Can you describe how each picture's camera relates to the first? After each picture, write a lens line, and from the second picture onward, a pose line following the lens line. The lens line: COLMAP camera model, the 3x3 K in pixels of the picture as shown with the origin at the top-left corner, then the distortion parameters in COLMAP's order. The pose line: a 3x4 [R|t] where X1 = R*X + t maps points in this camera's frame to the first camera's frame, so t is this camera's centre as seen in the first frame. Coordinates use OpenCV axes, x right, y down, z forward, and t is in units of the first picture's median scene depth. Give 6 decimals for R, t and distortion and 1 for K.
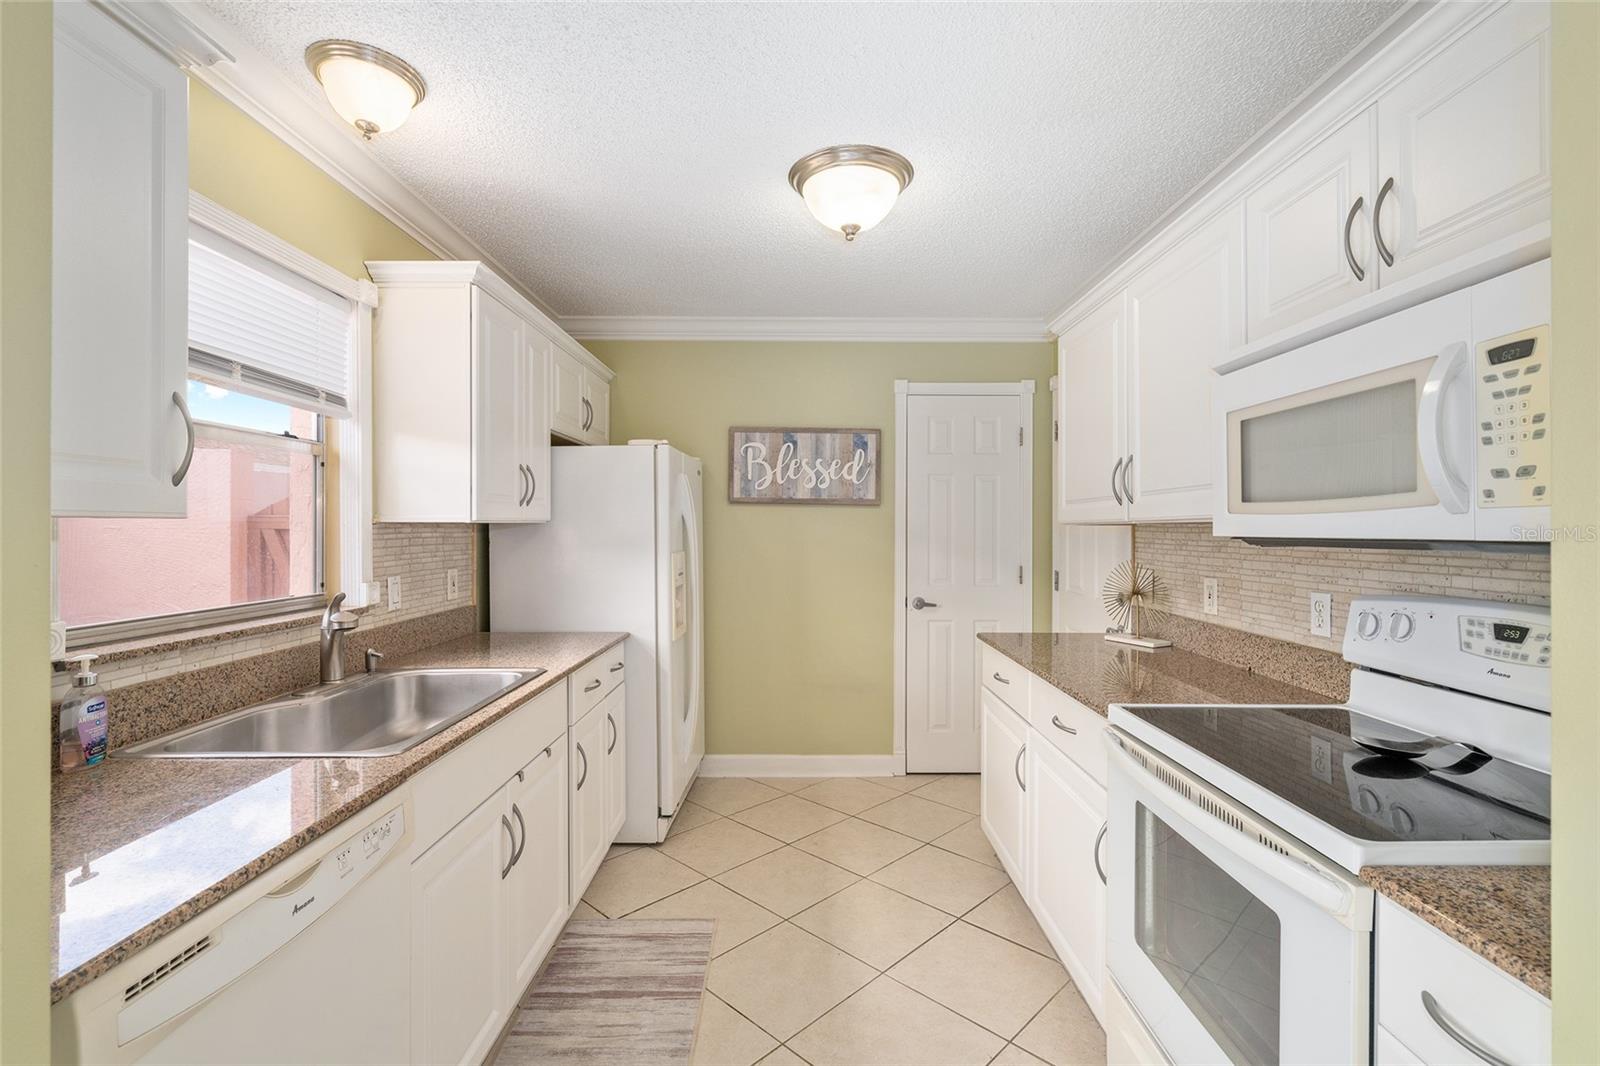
lens RADIAL K [[723.0, 0, 802.1], [0, 723.0, 526.4], [0, 0, 1]] dist [-0.000556, 0.000163]
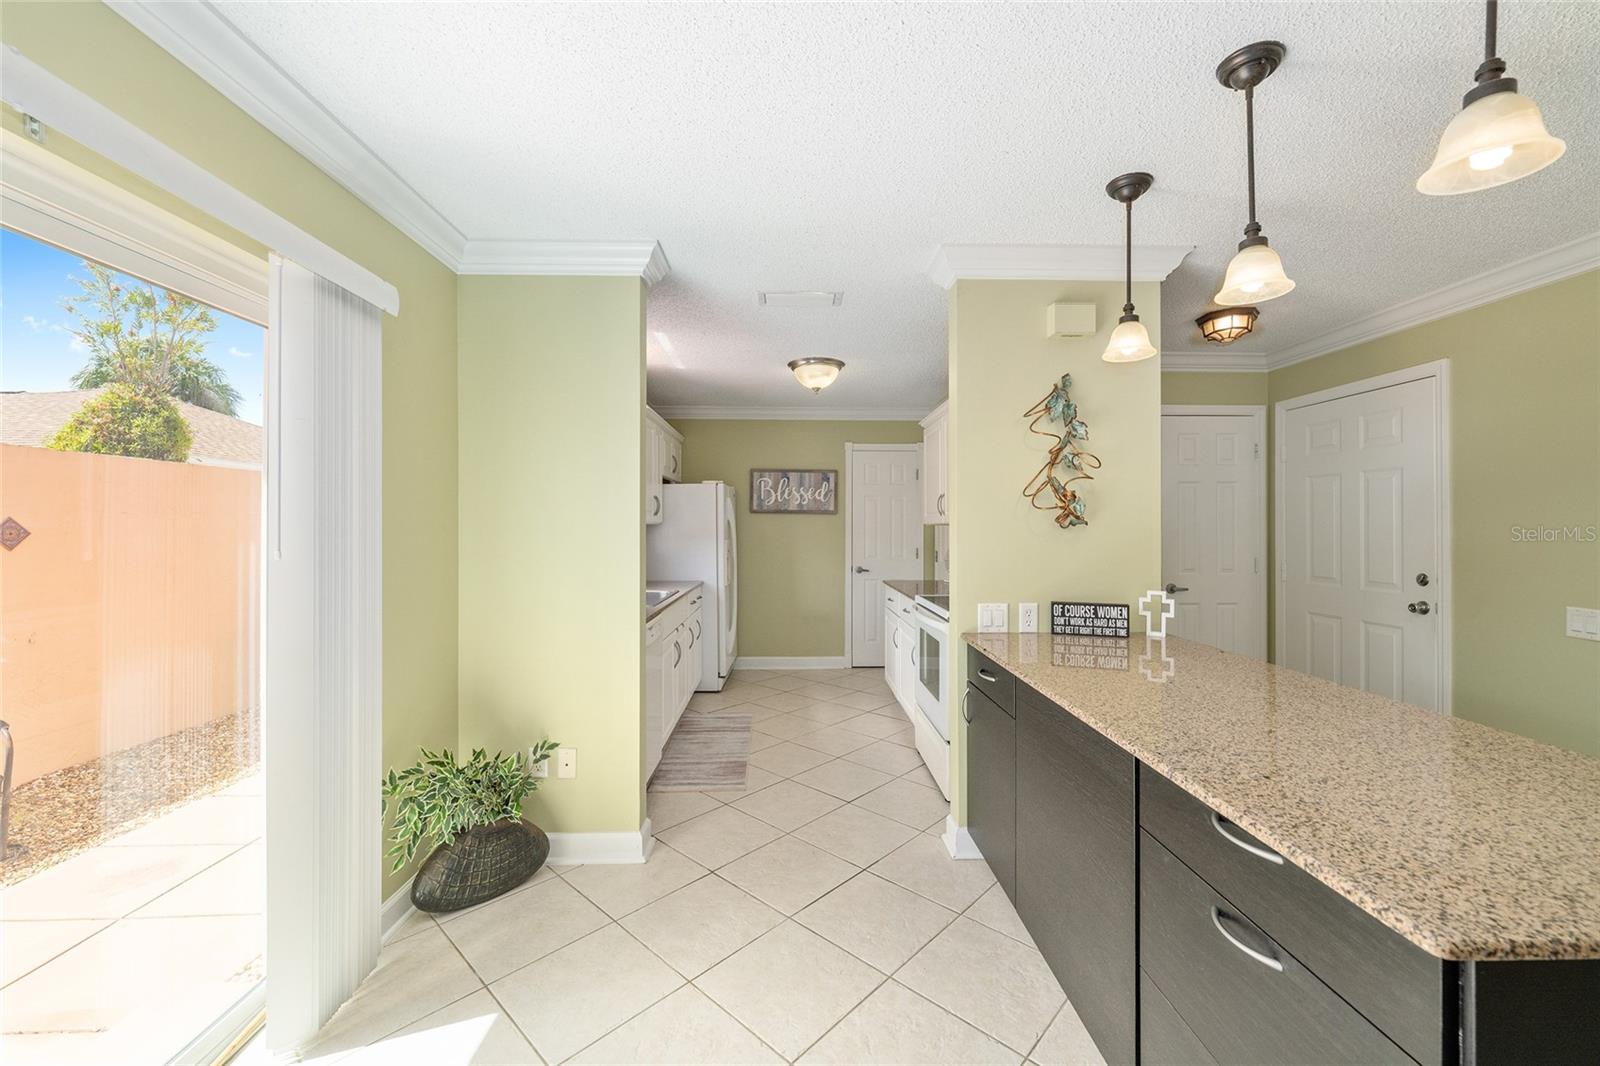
lens RADIAL K [[637.7, 0, 799.9], [0, 637.7, 527.4], [0, 0, 1]] dist [-0.000167, -0.000289]
pose [[0.999794, -0.001227, 0.020246, -0.016667], [0.001174, 0.999996, 0.002617, -0.000456], [-0.020249, -0.002593, 0.999792, -0.696616]]
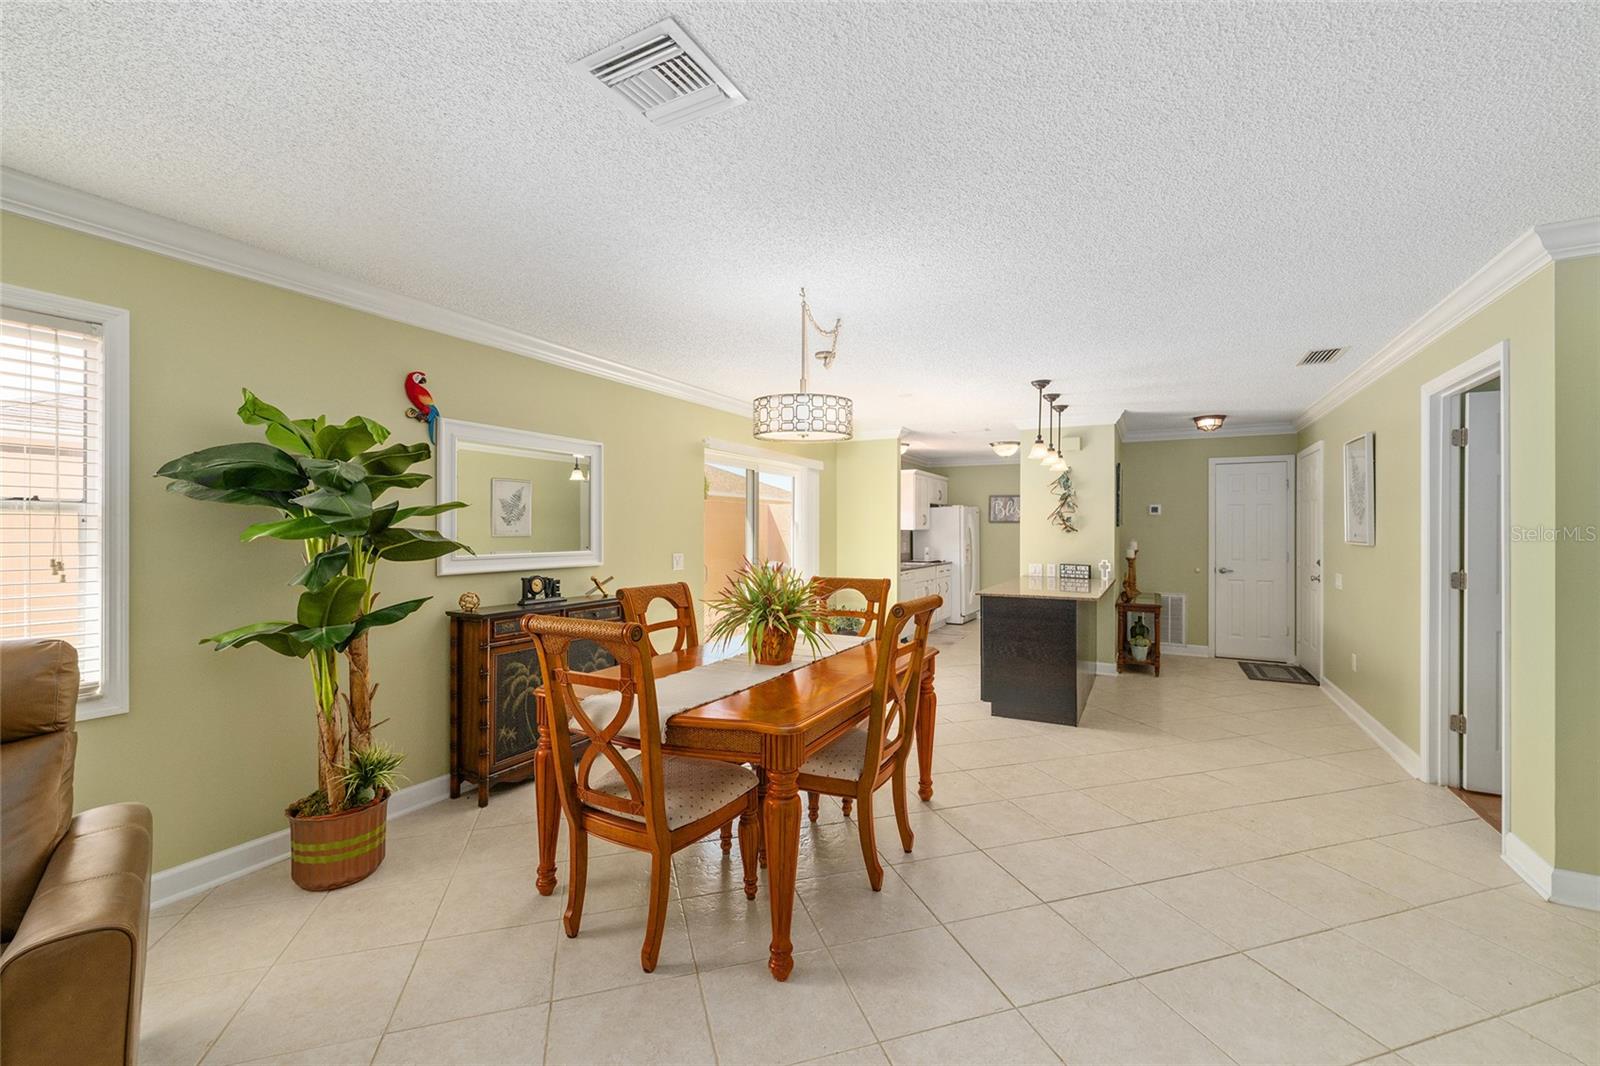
lens RADIAL K [[654.0, 0, 798.8], [0, 654.0, 529.8], [0, 0, 1]] dist [-0.000196, 0.000012]
pose [[0.879070, 0.001923, -0.476689, 0.601708], [-0.000932, 0.999997, 0.002317, -0.010837], [0.476692, -0.001592, 0.879069, -2.082484]]
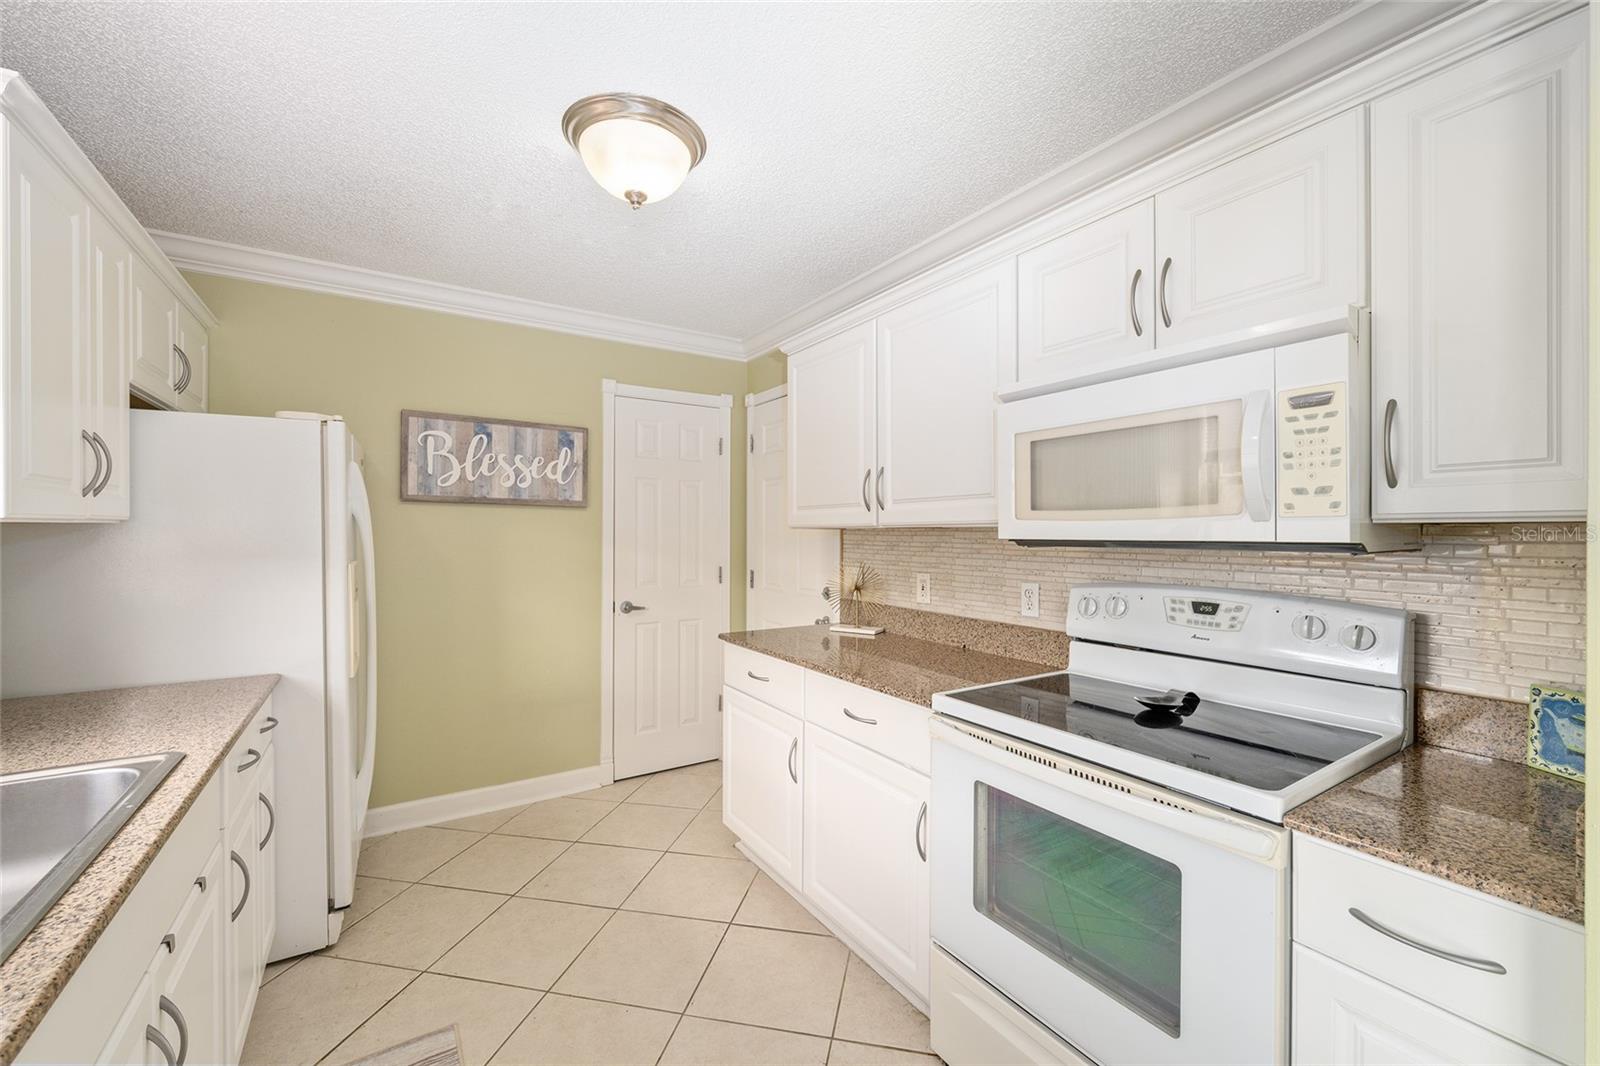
lens RADIAL K [[644.0, 0, 802.8], [0, 644.0, 533.0], [0, 0, 1]] dist [0.000297, 0.000054]
pose [[0.841034, -0.000832, 0.540982, -0.146041], [-0.002054, 0.999987, 0.004732, -0.000193], [-0.540979, -0.005091, 0.841021, 0.164514]]
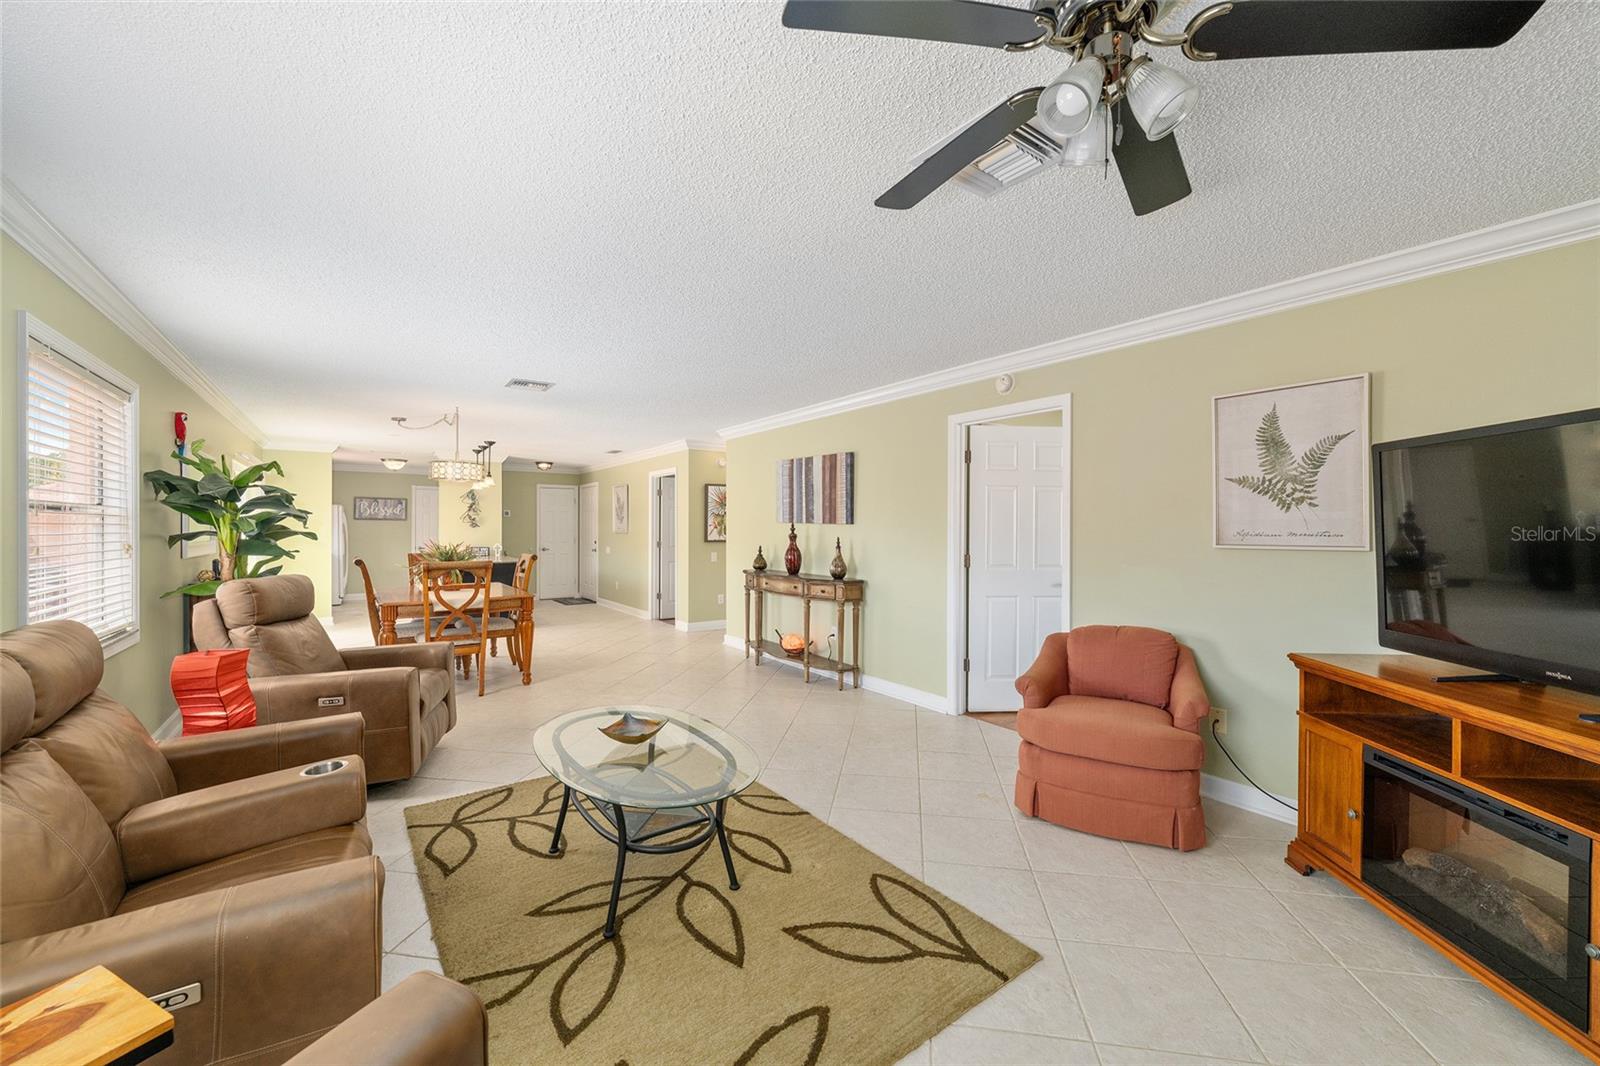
lens RADIAL K [[644.0, 0, 802.8], [0, 644.0, 533.0], [0, 0, 1]] dist [0.000297, 0.000054]
pose [[0.818994, -0.001615, 0.573800, -0.143941], [-0.004908, 0.999940, 0.009820, -0.009773], [-0.573782, -0.010859, 0.818936, -3.472125]]
